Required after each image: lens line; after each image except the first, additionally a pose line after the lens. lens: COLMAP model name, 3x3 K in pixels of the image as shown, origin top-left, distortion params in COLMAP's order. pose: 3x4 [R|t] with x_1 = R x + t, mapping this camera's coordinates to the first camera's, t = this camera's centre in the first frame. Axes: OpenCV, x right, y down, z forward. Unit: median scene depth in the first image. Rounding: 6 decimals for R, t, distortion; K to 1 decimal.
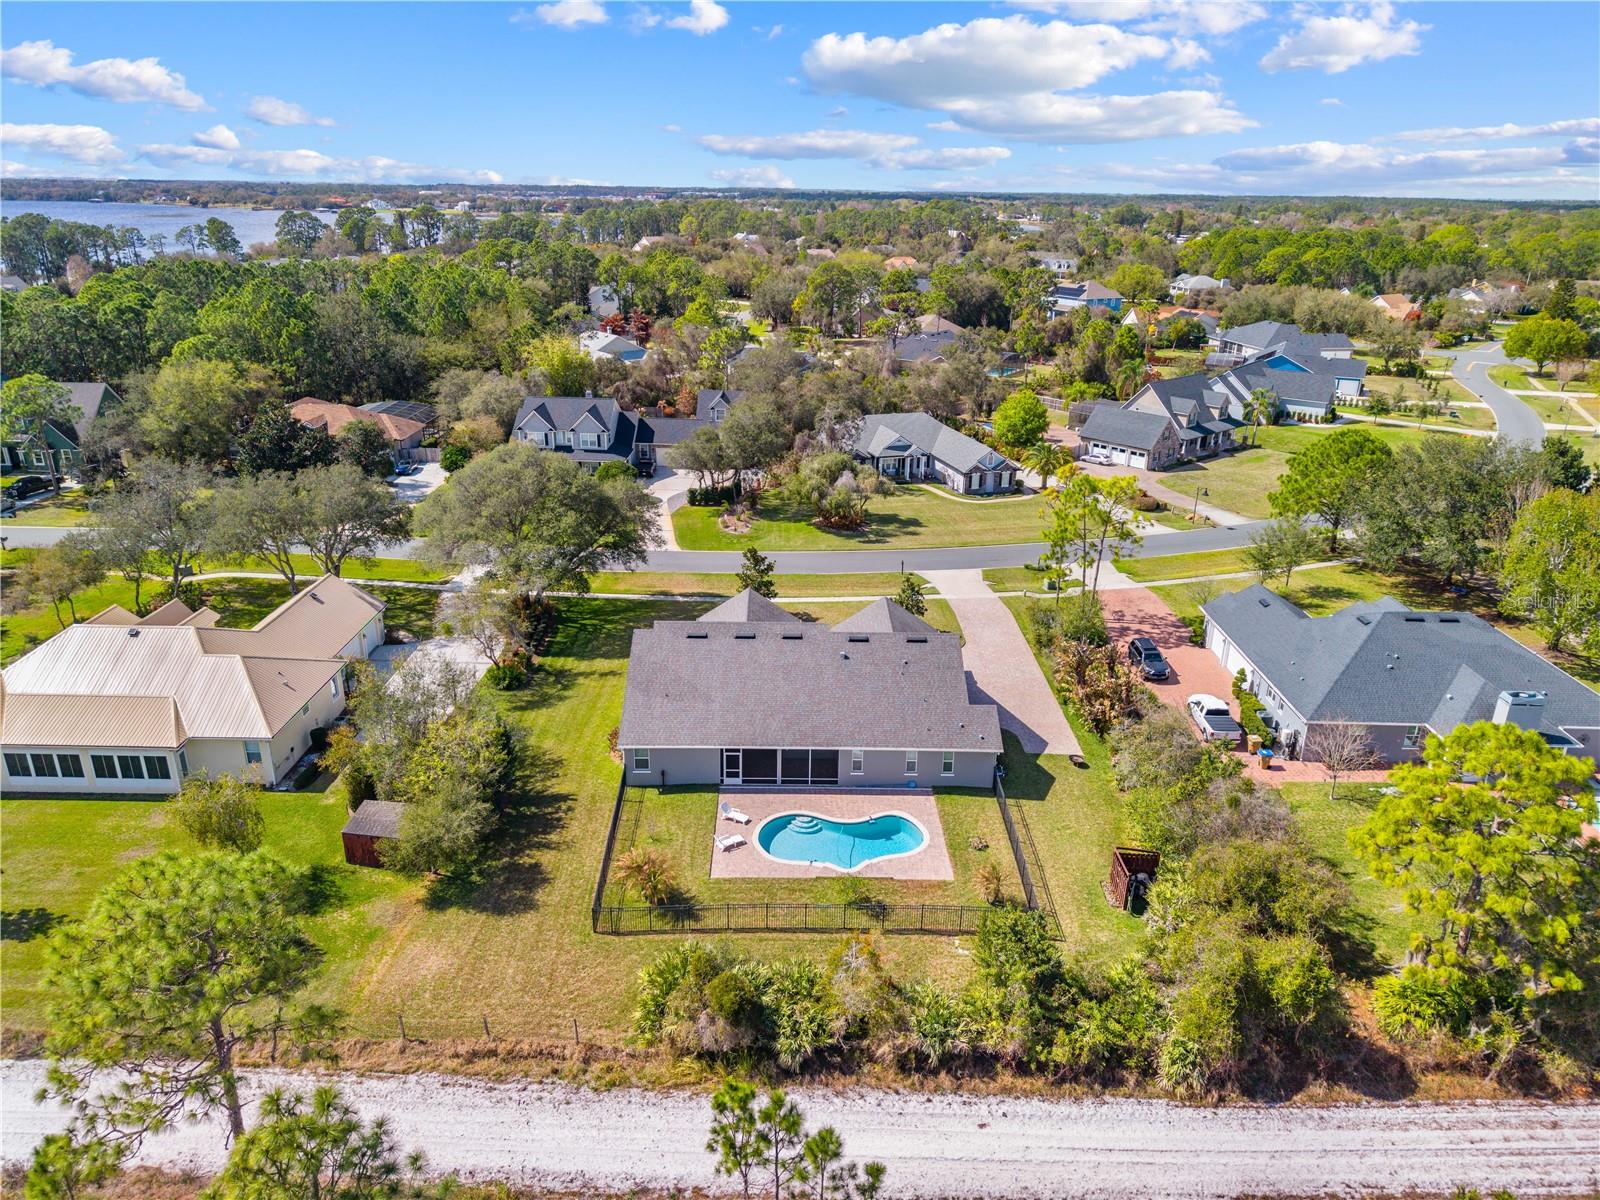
lens RADIAL K [[1063.5, 0, 800.0], [0, 1063.5, 600.0], [0, 0, 1]] dist [0.122467, -0.243675]
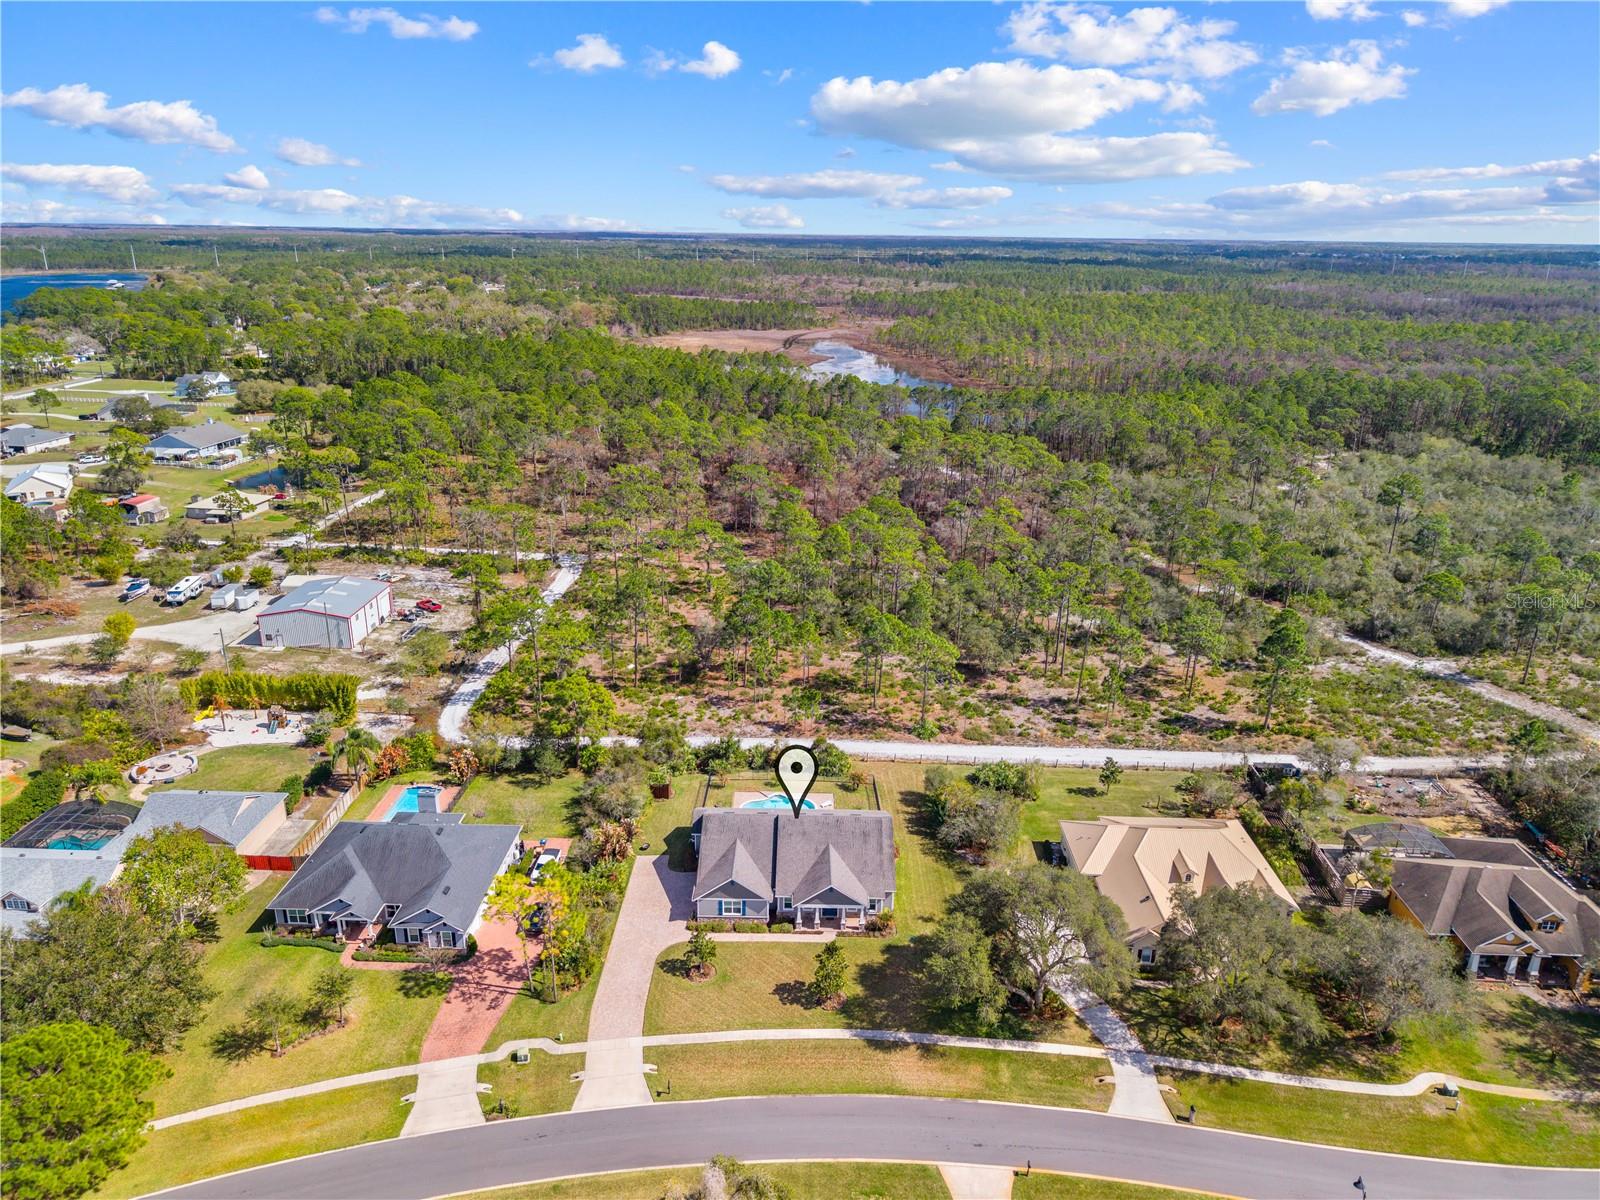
lens RADIAL K [[1070.1, 0, 800.0], [0, 1070.1, 600.0], [0, 0, 1]] dist [0.014548, -0.003791]
pose [[-0.999460, -0.032468, 0.005051, -0.004638], [-0.021520, 0.762968, 0.646078, -1.293503], [-0.024831, 0.645620, -0.763255, 2.005237]]
